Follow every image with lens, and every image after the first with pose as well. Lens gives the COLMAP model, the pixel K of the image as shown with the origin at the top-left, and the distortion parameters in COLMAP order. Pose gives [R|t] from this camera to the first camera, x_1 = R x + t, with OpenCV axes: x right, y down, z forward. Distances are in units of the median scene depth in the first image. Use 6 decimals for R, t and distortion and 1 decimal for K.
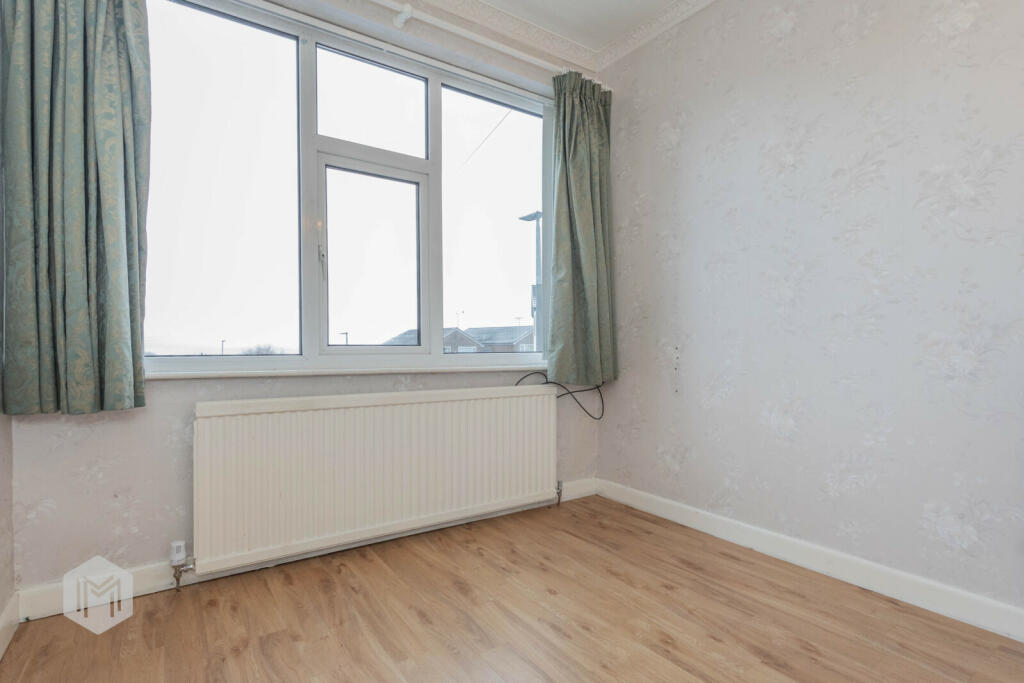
lens RADIAL K [[491.4, 0, 487.3], [0, 491.4, 337.2], [0, 0, 1]] dist [0.005390, -0.000326]
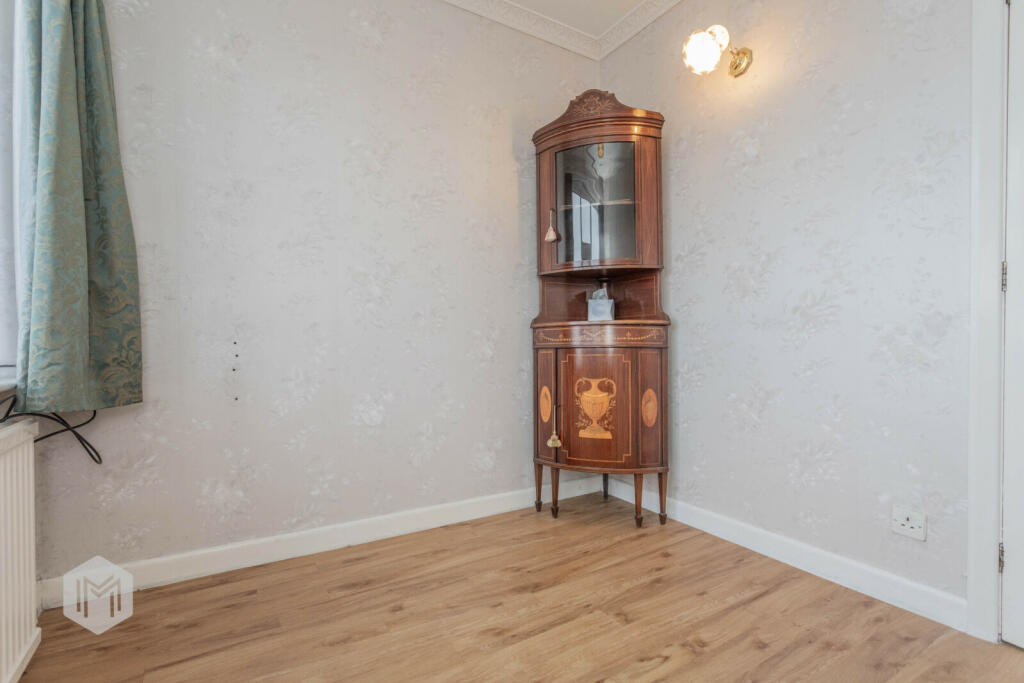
lens RADIAL K [[491.4, 0, 516.0], [0, 491.4, 343.9], [0, 0, 1]] dist [0.005390, -0.000326]
pose [[0.024691, -0.004897, 0.999683, -0.497572], [-0.020006, 0.999785, 0.005391, 0.015337], [-0.999495, -0.020133, 0.024588, 0.737636]]
